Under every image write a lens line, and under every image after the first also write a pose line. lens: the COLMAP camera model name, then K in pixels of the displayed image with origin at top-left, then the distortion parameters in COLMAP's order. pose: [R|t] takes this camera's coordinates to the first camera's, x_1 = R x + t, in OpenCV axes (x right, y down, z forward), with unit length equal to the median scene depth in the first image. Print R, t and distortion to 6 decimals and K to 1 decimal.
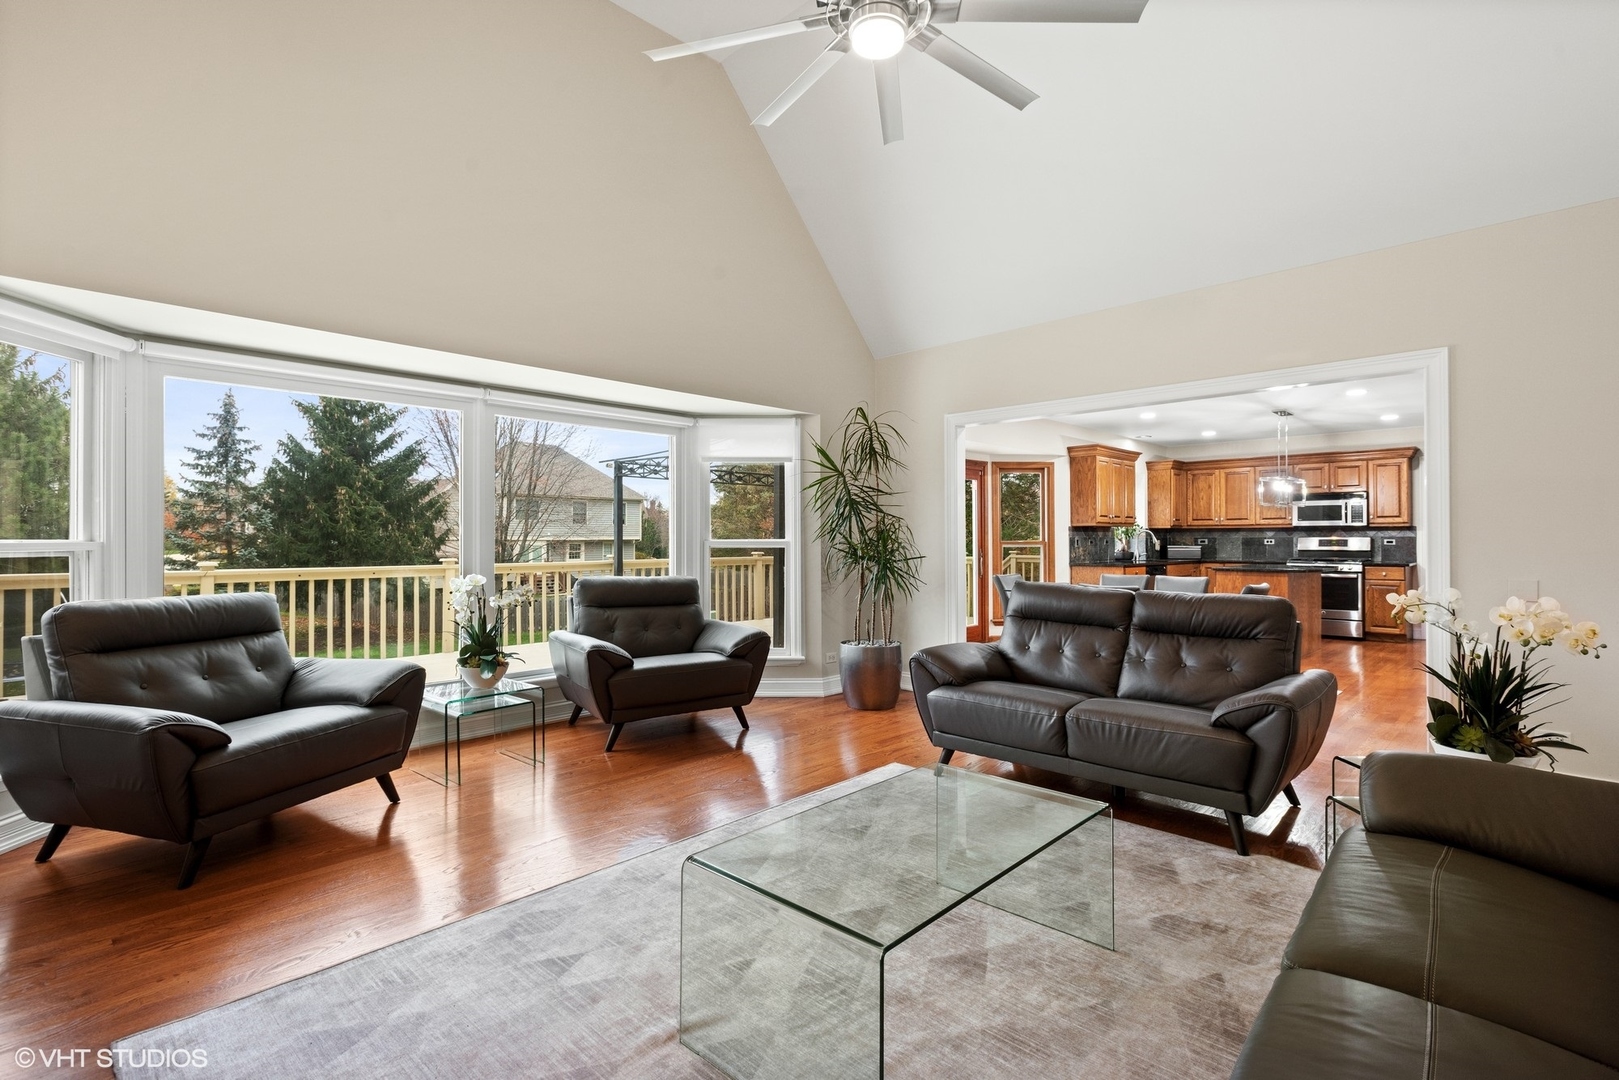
lens RADIAL K [[761.3, 0, 804.0], [0, 761.3, 535.7], [0, 0, 1]] dist [0.008843, -0.001992]
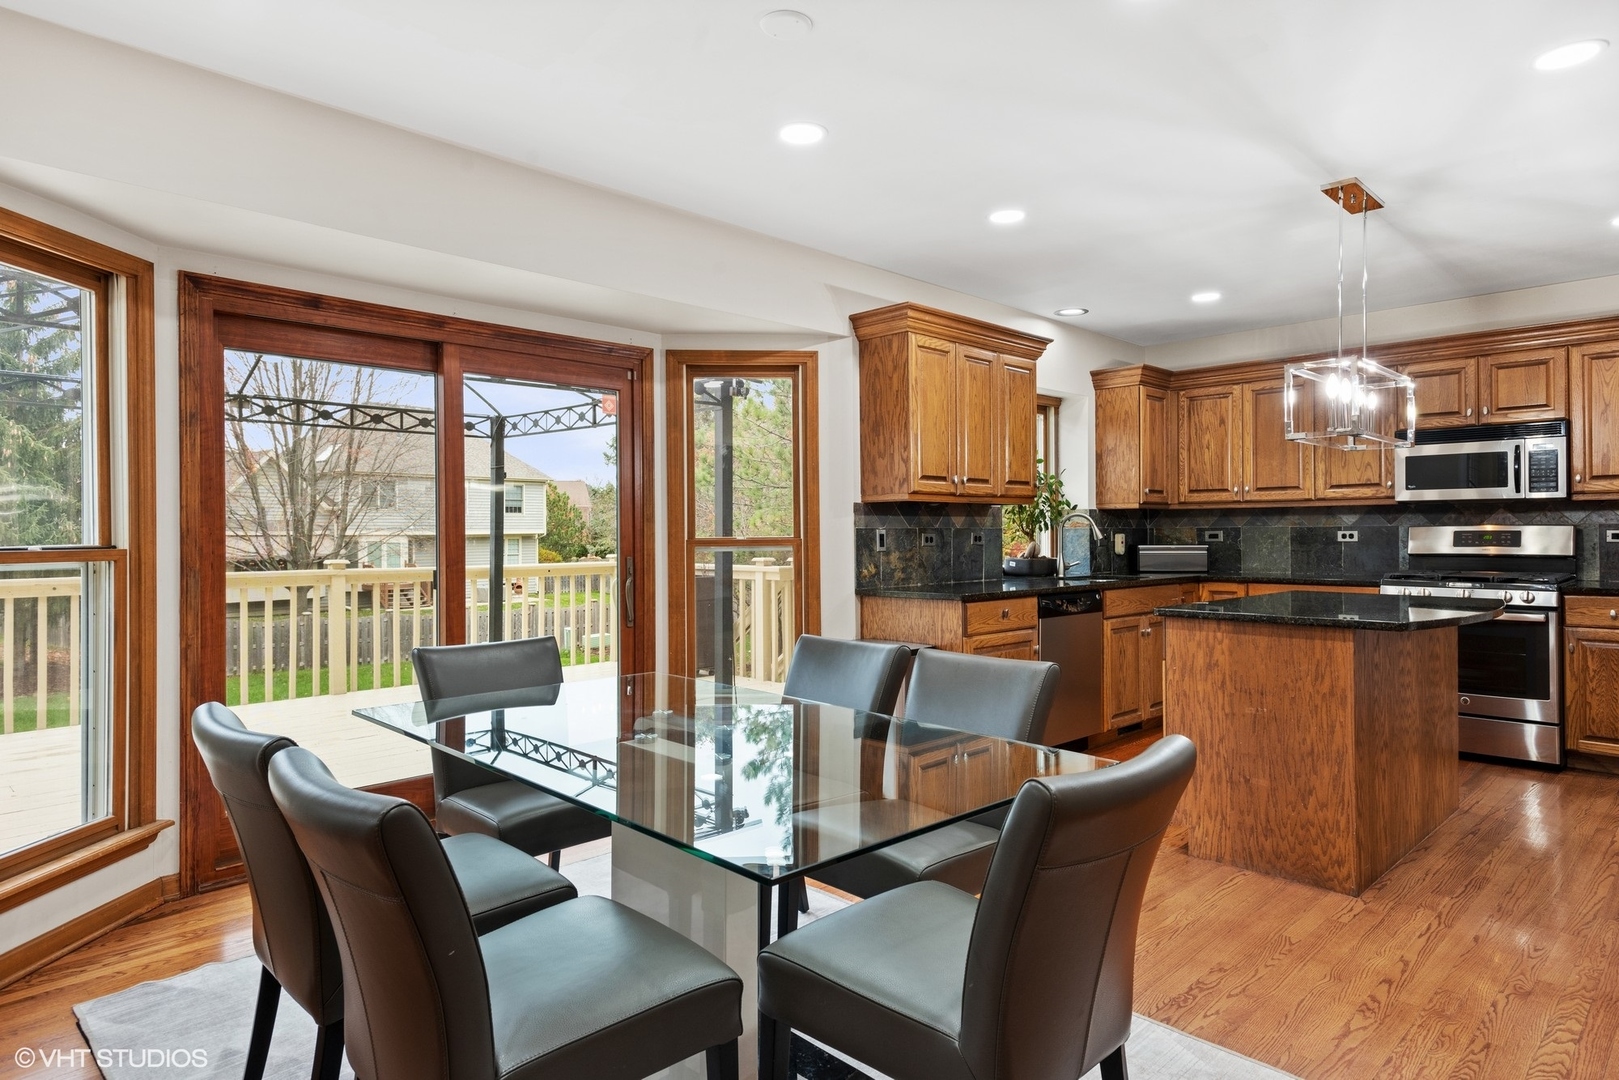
lens RADIAL K [[947.6, 0, 798.7], [0, 947.6, 530.6], [0, 0, 1]] dist [0.023029, -0.009301]
pose [[0.999814, -0.003816, -0.018928, 0.306836], [0.003844, 0.999992, 0.001474, 0.002464], [0.018922, -0.001546, 0.999820, 0.442139]]
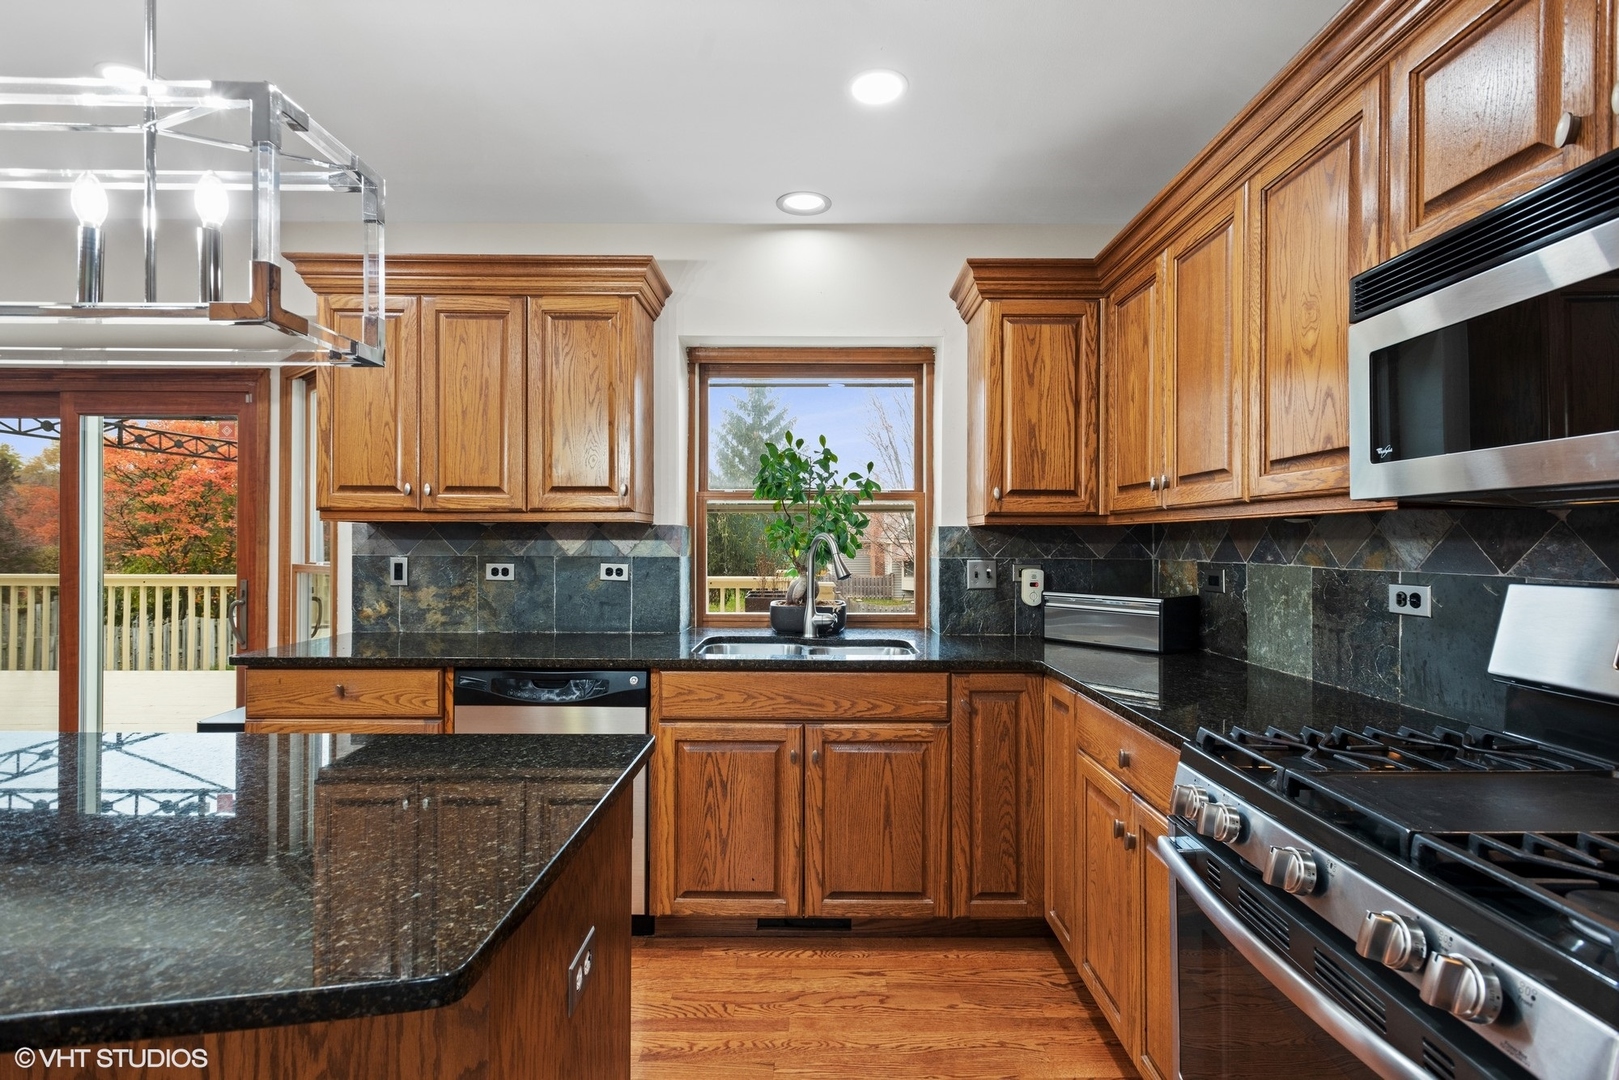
lens RADIAL K [[761.3, 0, 807.3], [0, 761.3, 541.2], [0, 0, 1]] dist [0.008843, -0.001992]
pose [[0.699576, 0.004851, -0.714542, 0.686944], [-0.002810, 0.999988, 0.004039, -0.005727], [0.714553, -0.000818, 0.699581, 0.850871]]
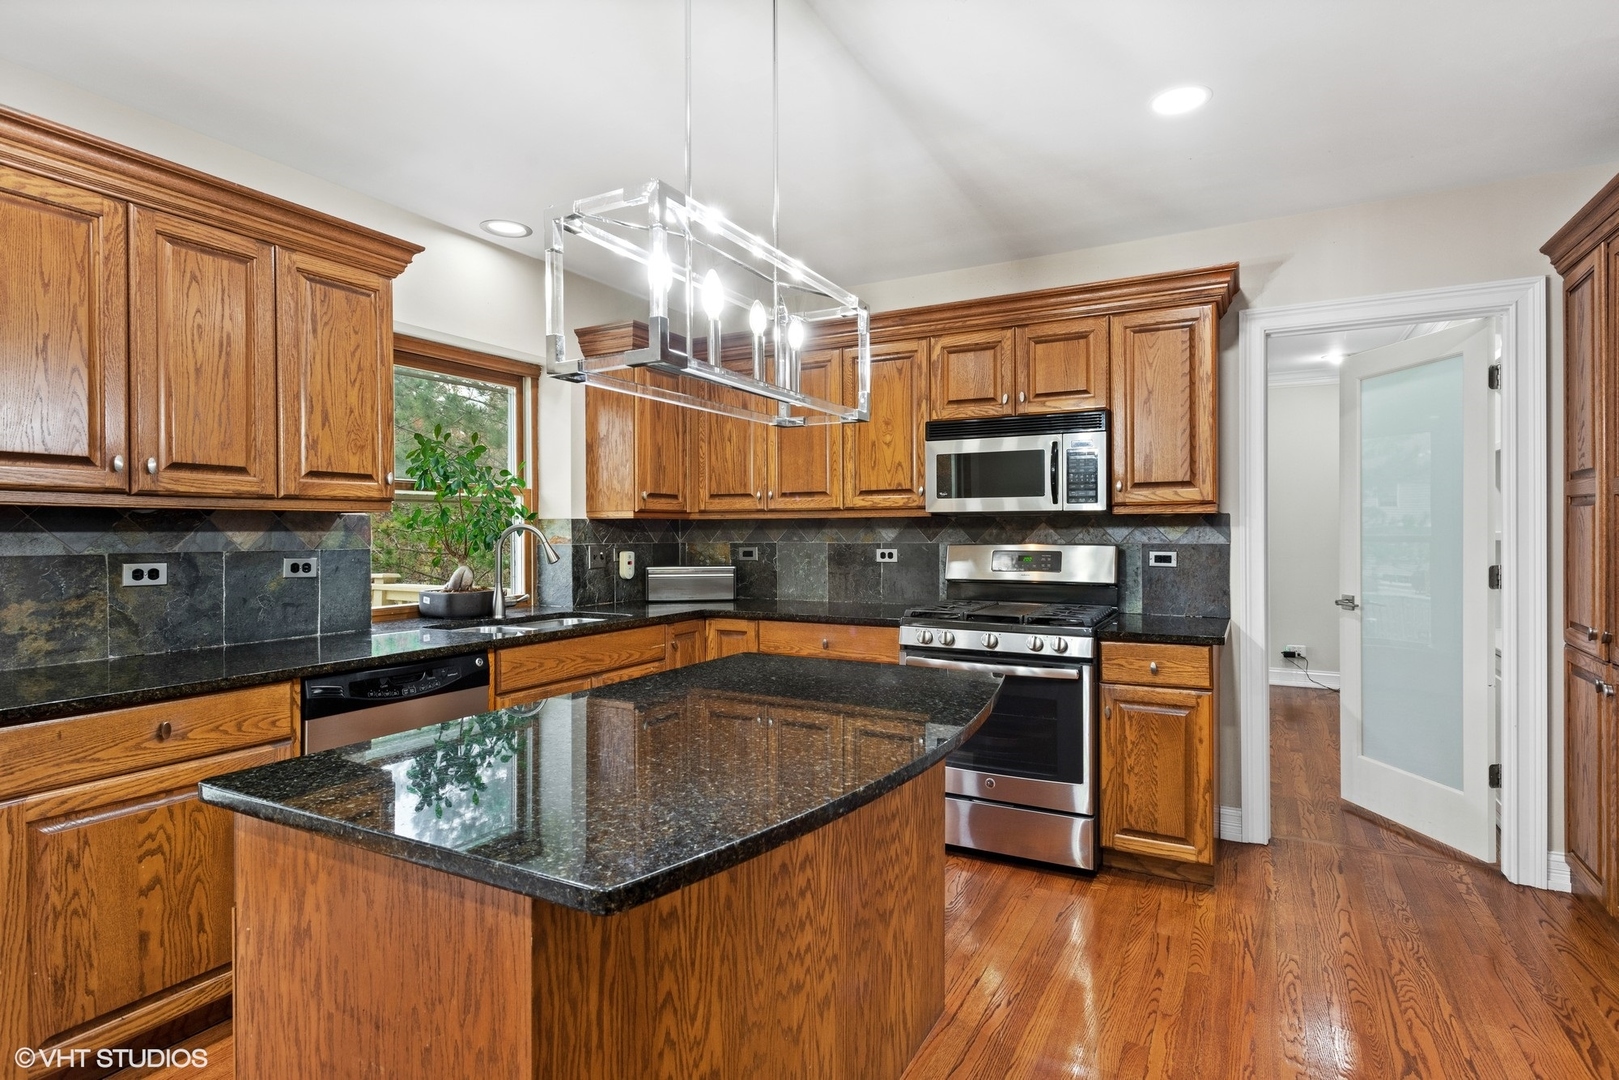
lens RADIAL K [[826.9, 0, 821.2], [0, 826.9, 539.3], [0, 0, 1]] dist [0.004872, -0.002817]
pose [[0.957878, -0.003829, 0.287150, 0.499177], [0.000299, 0.999924, 0.012338, -0.005452], [-0.287175, -0.011733, 0.957806, 0.671346]]
